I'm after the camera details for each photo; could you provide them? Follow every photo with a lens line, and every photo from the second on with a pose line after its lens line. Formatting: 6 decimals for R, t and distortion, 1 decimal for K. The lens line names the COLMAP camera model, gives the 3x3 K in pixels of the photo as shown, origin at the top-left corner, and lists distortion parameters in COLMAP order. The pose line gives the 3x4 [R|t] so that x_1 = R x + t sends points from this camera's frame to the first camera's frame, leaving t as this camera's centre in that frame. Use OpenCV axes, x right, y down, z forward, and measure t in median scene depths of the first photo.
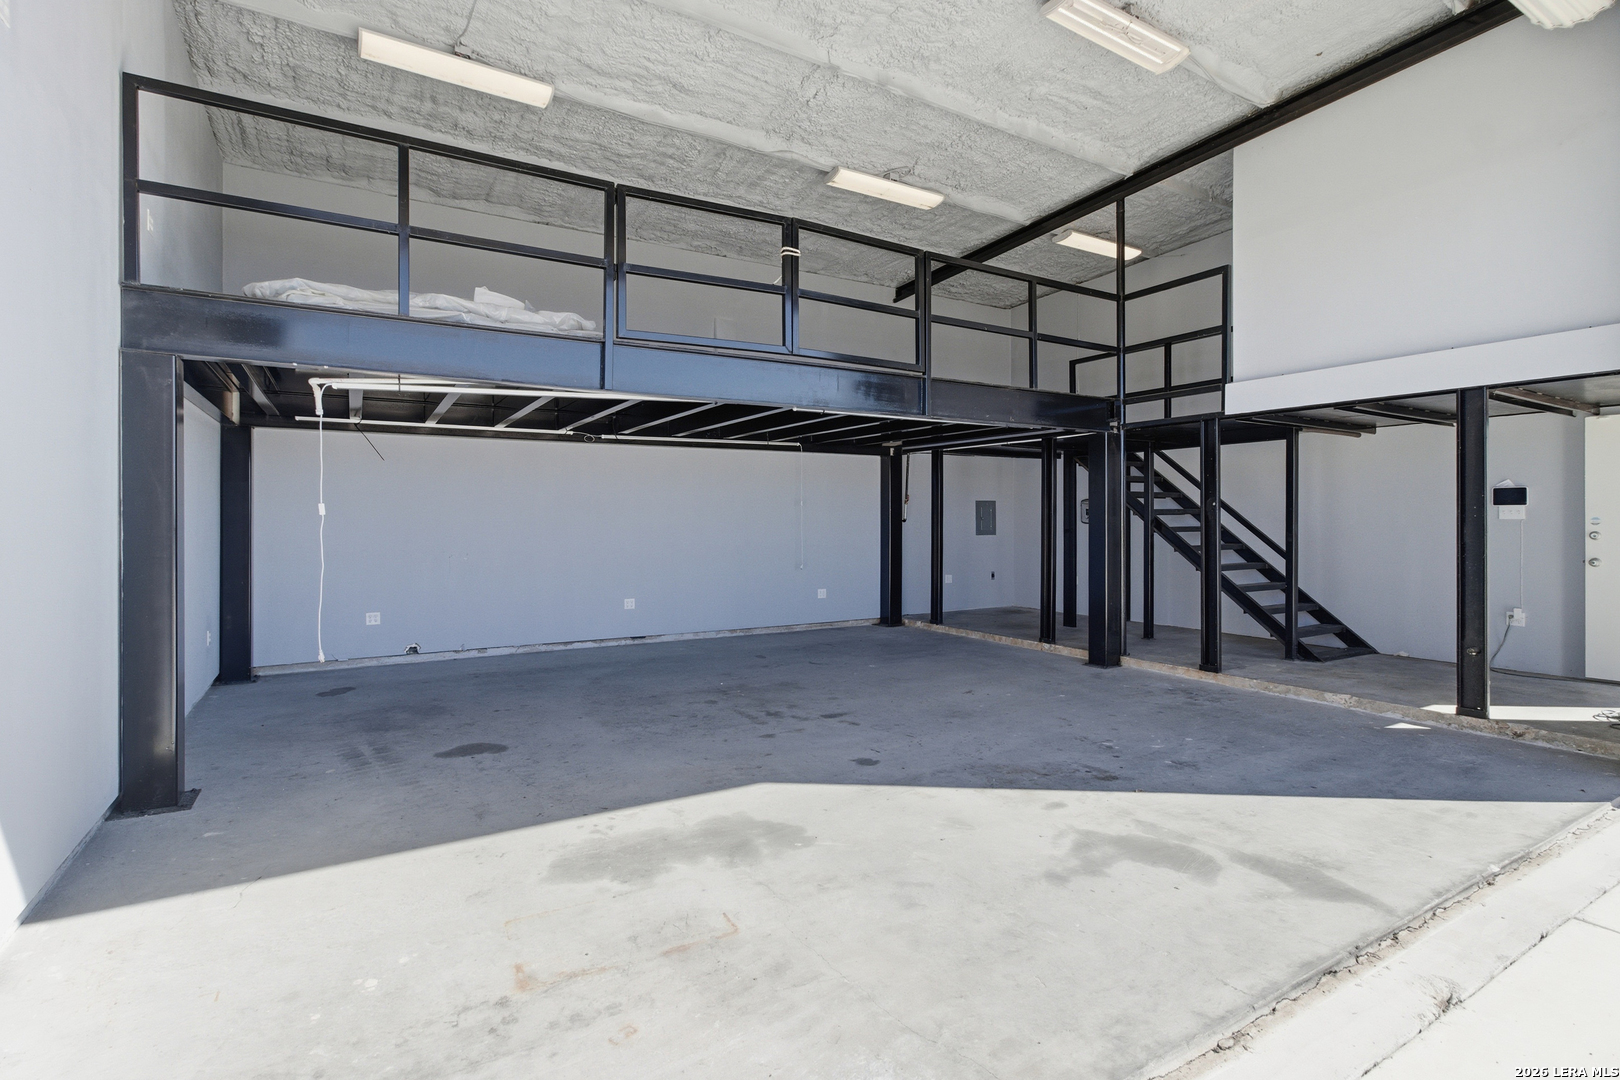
lens RADIAL K [[759.0, 0, 814.2], [0, 759.0, 526.6], [0, 0, 1]] dist [-0.000056, -0.000170]
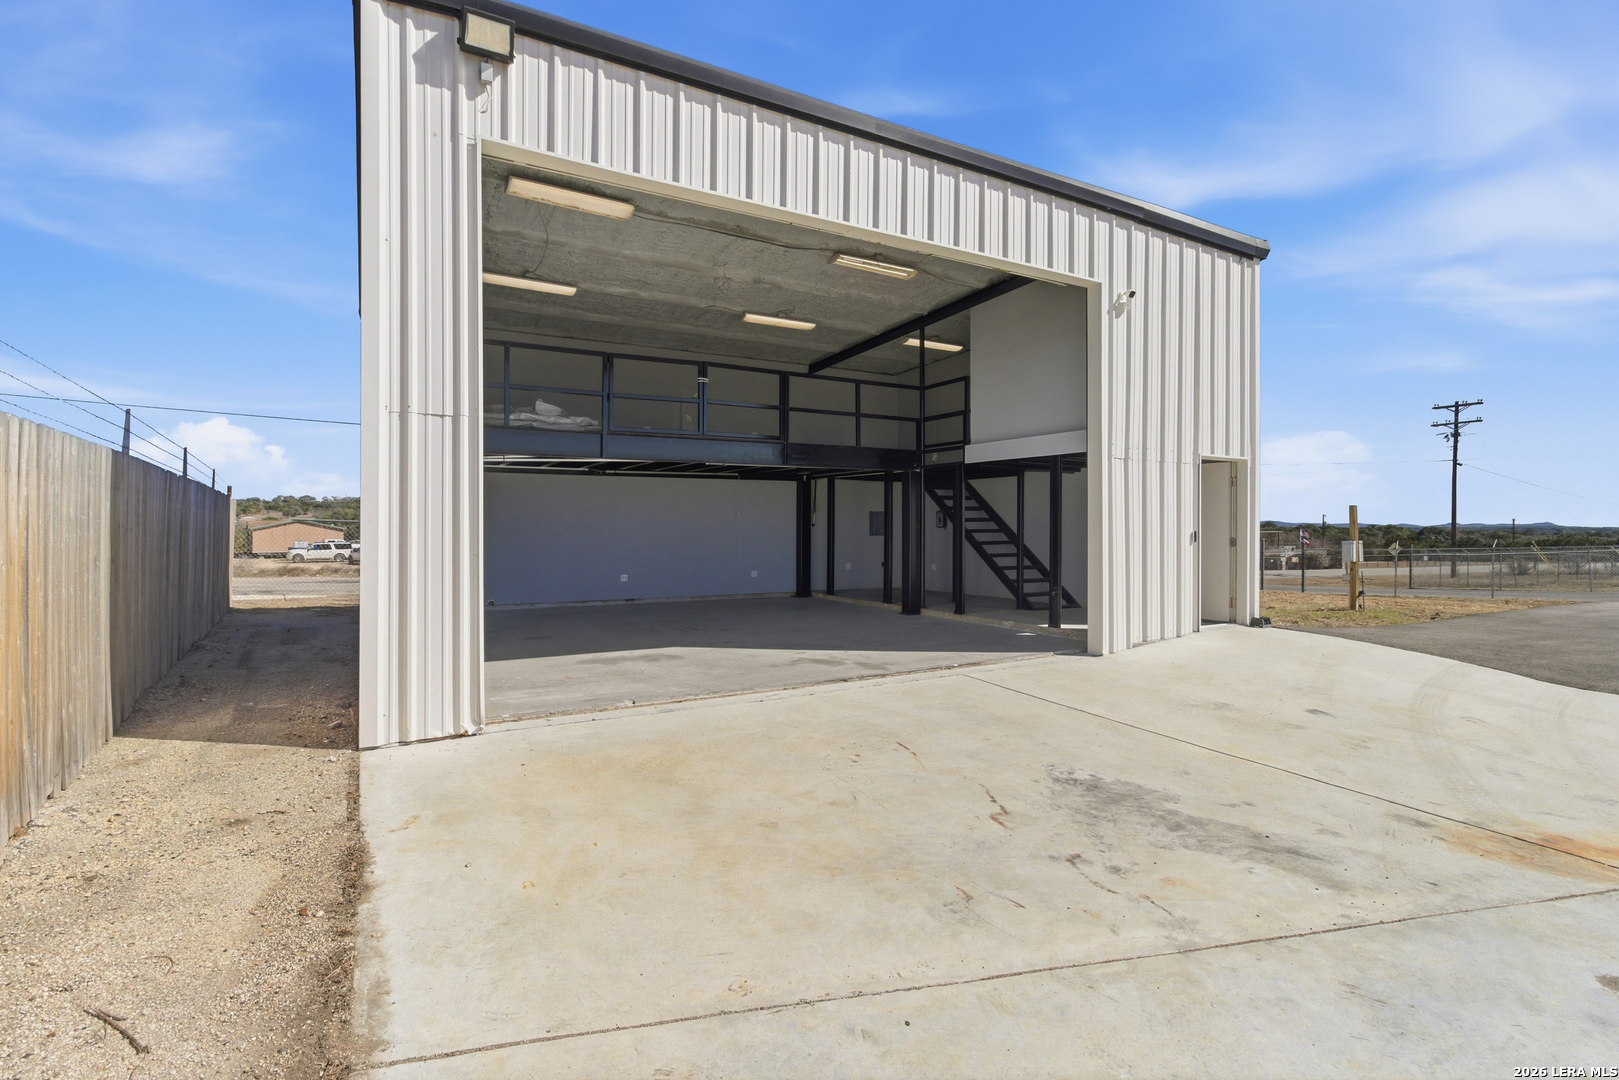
lens RADIAL K [[758.5, 0, 804.3], [0, 758.5, 537.3], [0, 0, 1]] dist [-0.000056, -0.000170]
pose [[0.999354, 0.003350, -0.035795, 0.227778], [-0.003194, 0.999985, 0.004406, 0.012761], [0.035809, -0.004289, 0.999349, -0.678704]]
